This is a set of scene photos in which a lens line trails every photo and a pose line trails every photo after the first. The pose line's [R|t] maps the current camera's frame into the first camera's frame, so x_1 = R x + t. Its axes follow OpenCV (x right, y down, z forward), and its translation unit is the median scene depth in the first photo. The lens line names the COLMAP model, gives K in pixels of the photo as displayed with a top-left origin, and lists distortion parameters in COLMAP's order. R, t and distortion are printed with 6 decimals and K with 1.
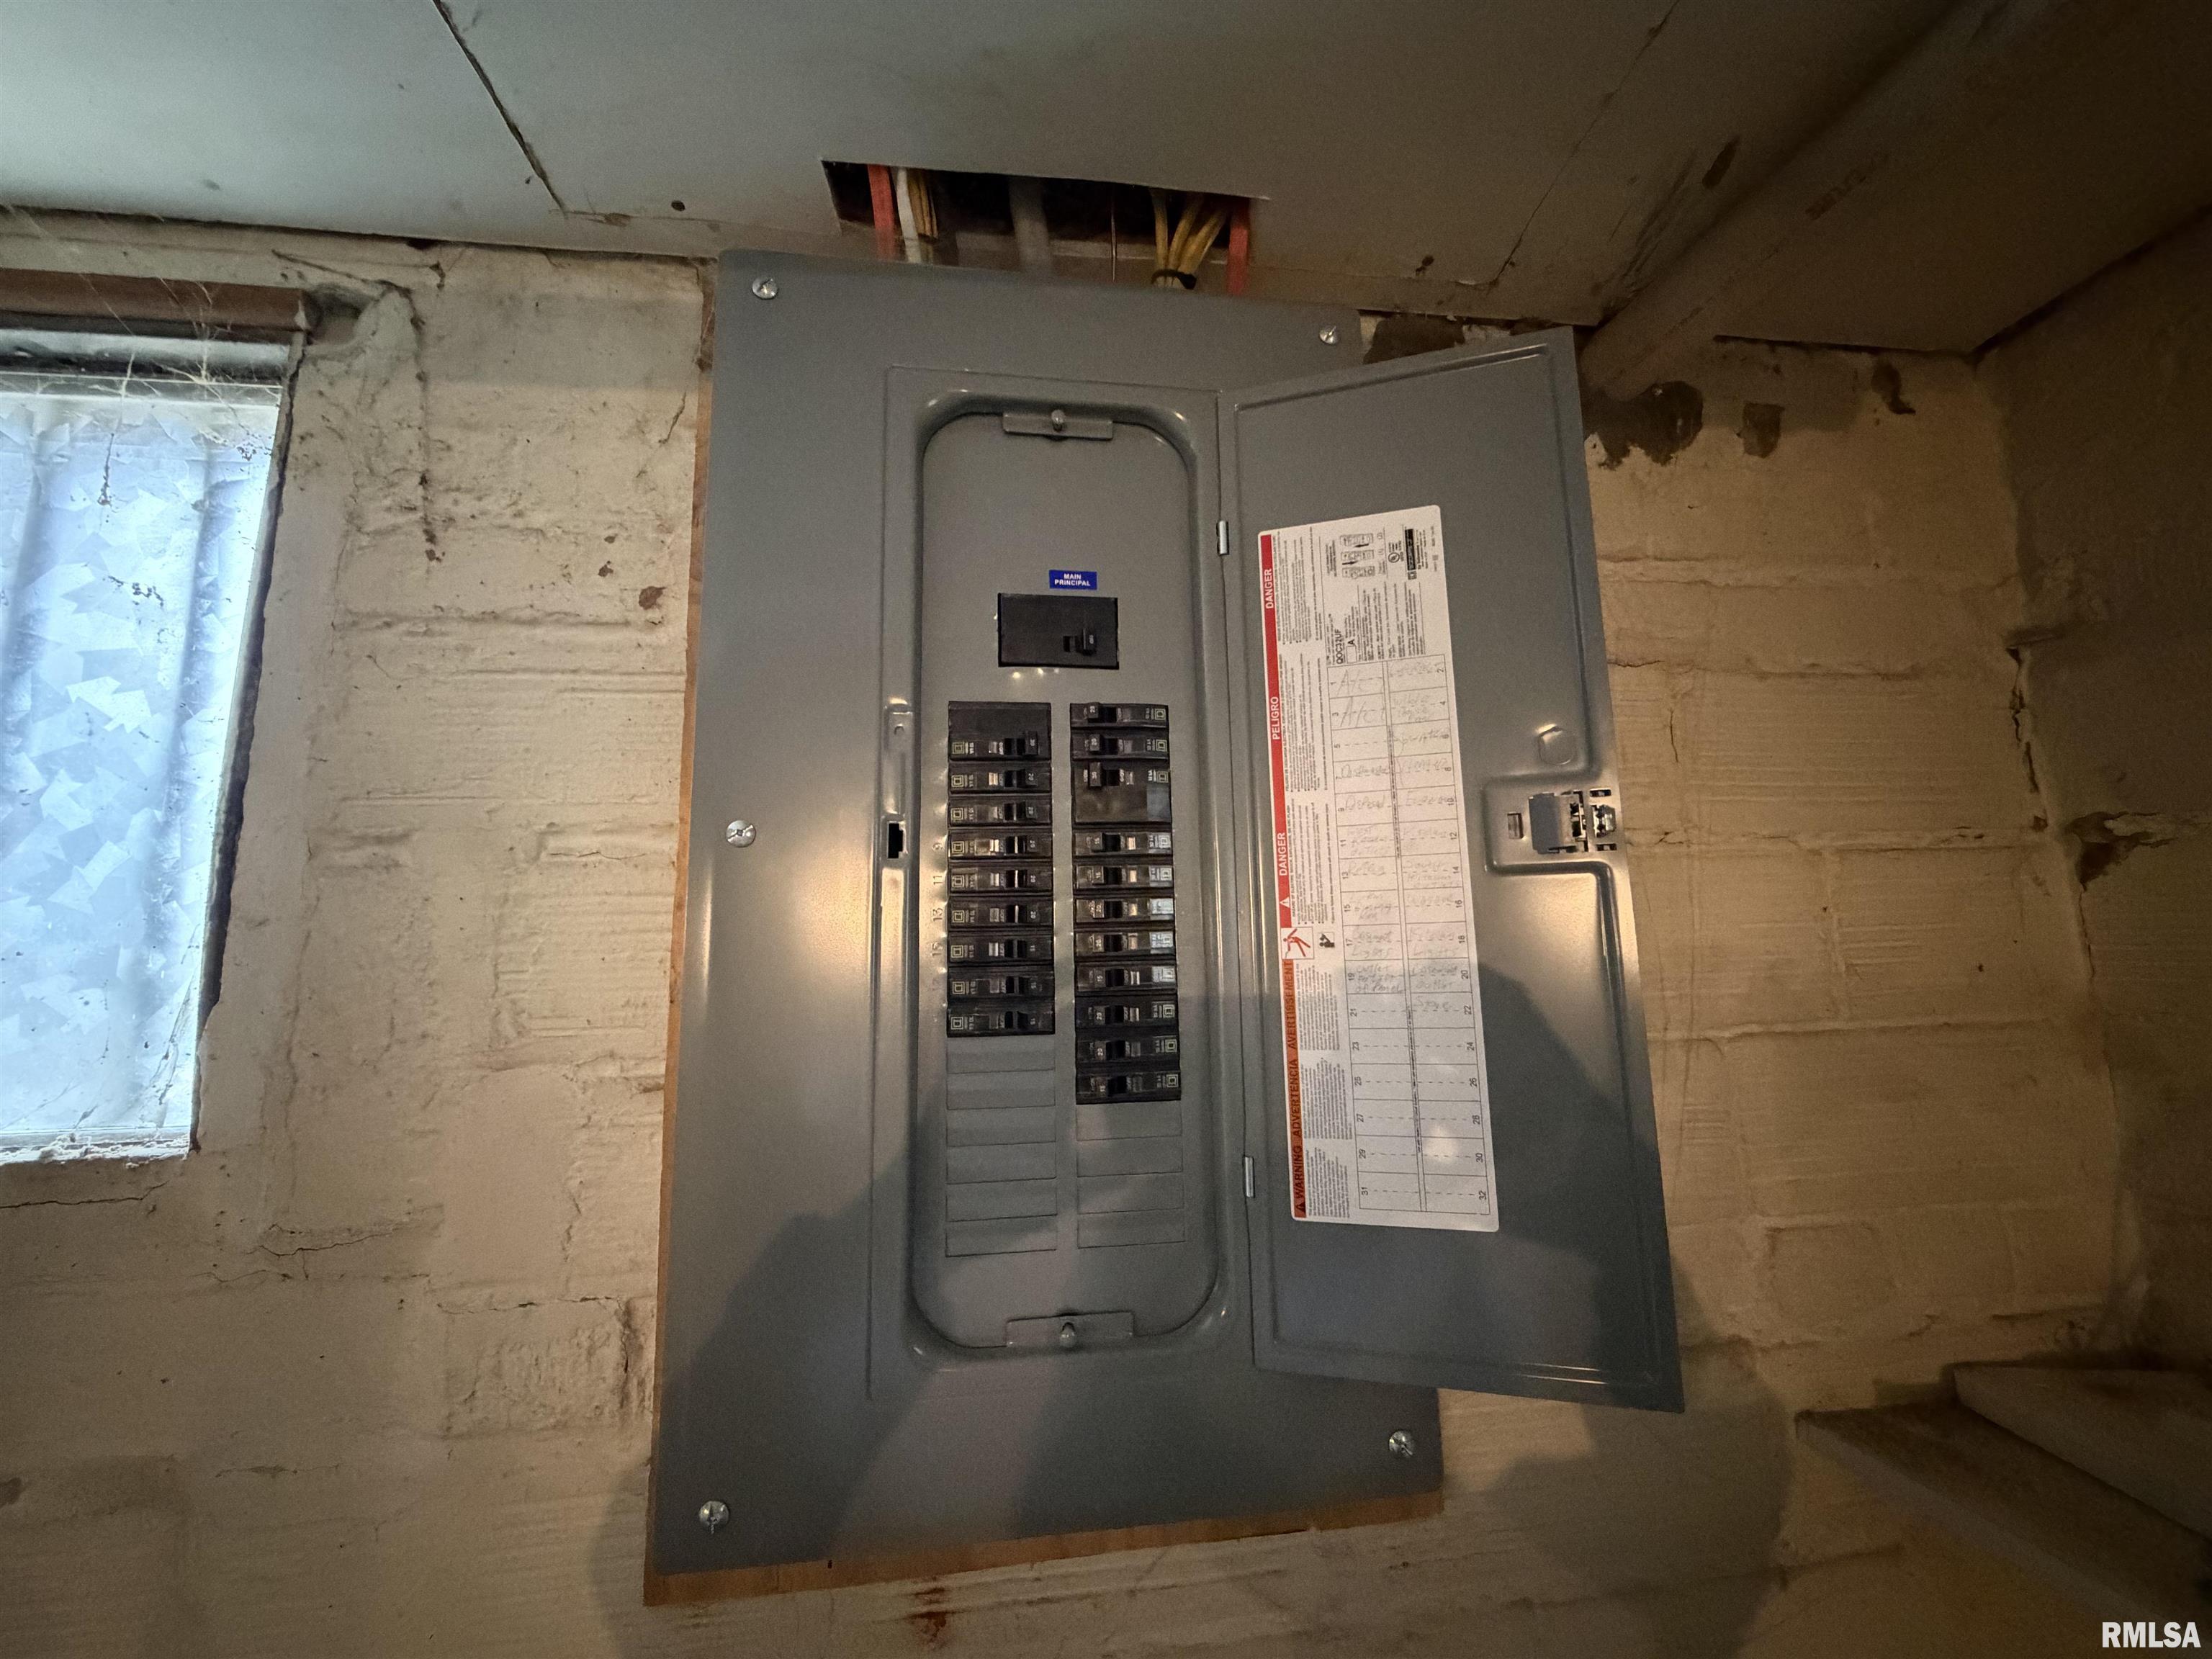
lens RADIAL K [[870.9, 0, 1106.0], [0, 870.9, 829.5], [0, 0, 1]] dist [0.000698, 0.000032]
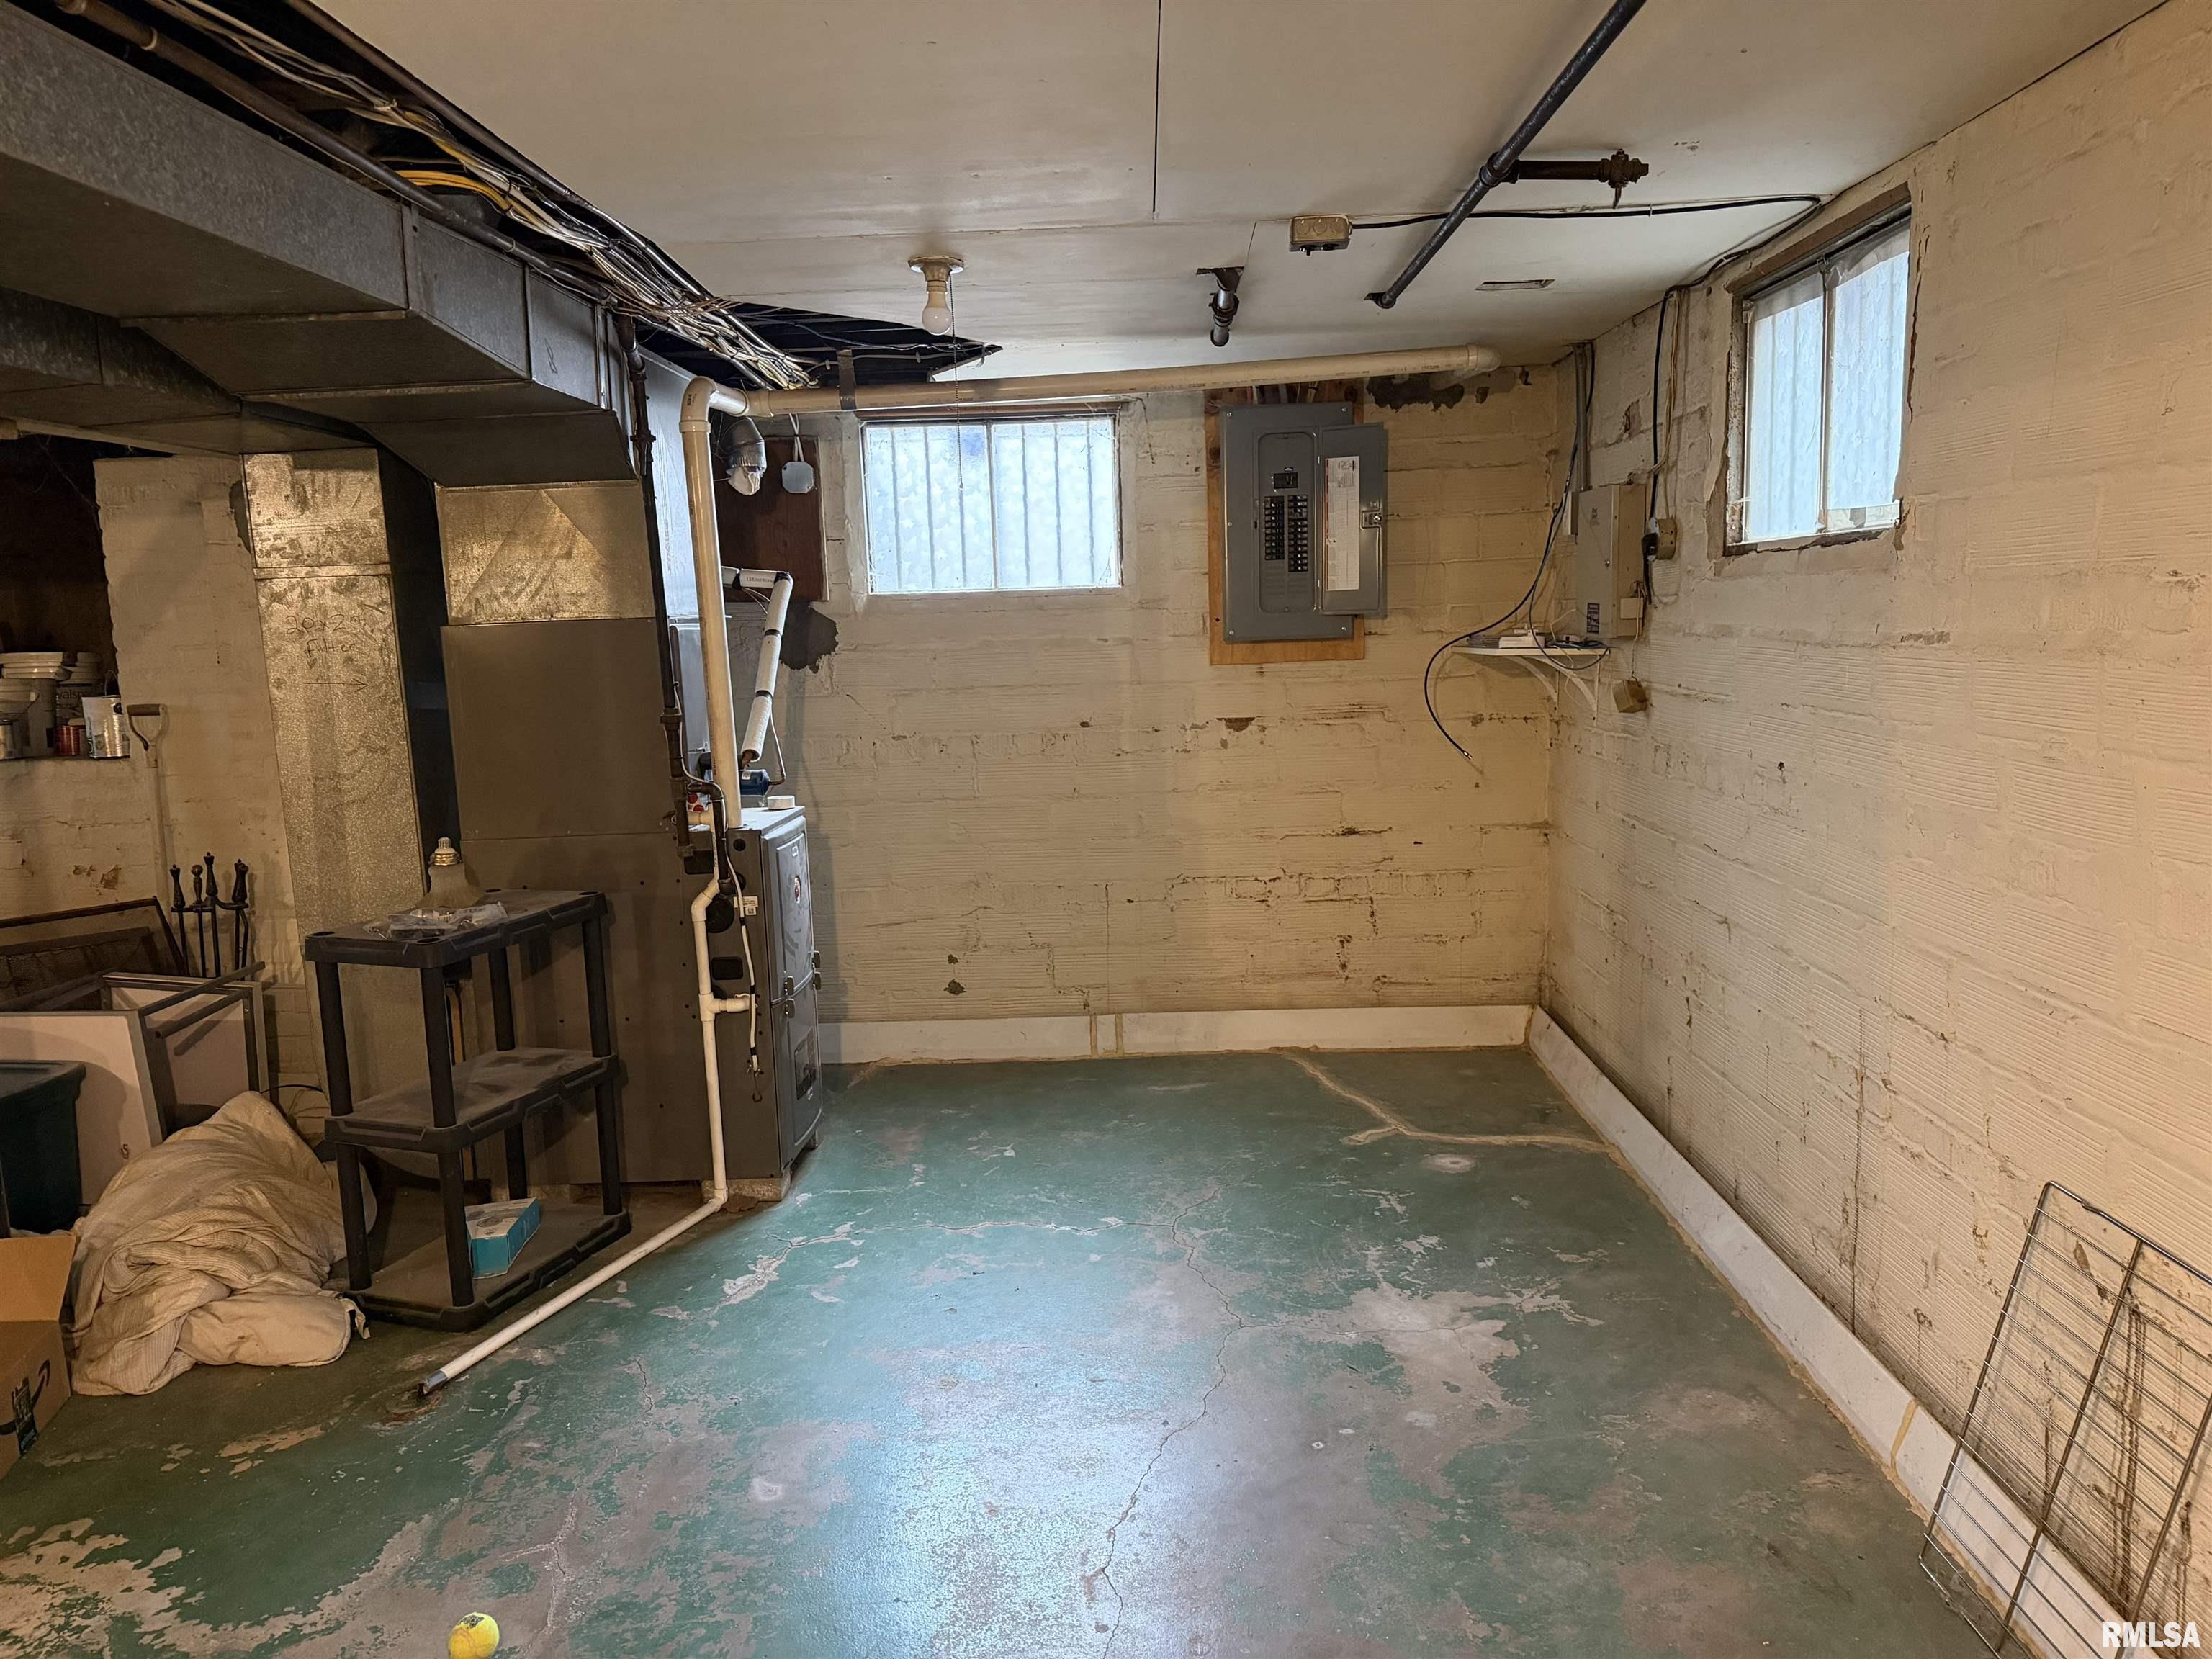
lens RADIAL K [[1552.4, 0, 1106.0], [0, 1552.4, 829.5], [0, 0, 1]] dist [-0.001209, -0.001225]
pose [[0.987530, 0.008545, -0.157198, 0.356753], [0.035801, 0.960175, 0.277097, -0.835180], [0.153305, -0.279270, 0.947896, -8.508864]]
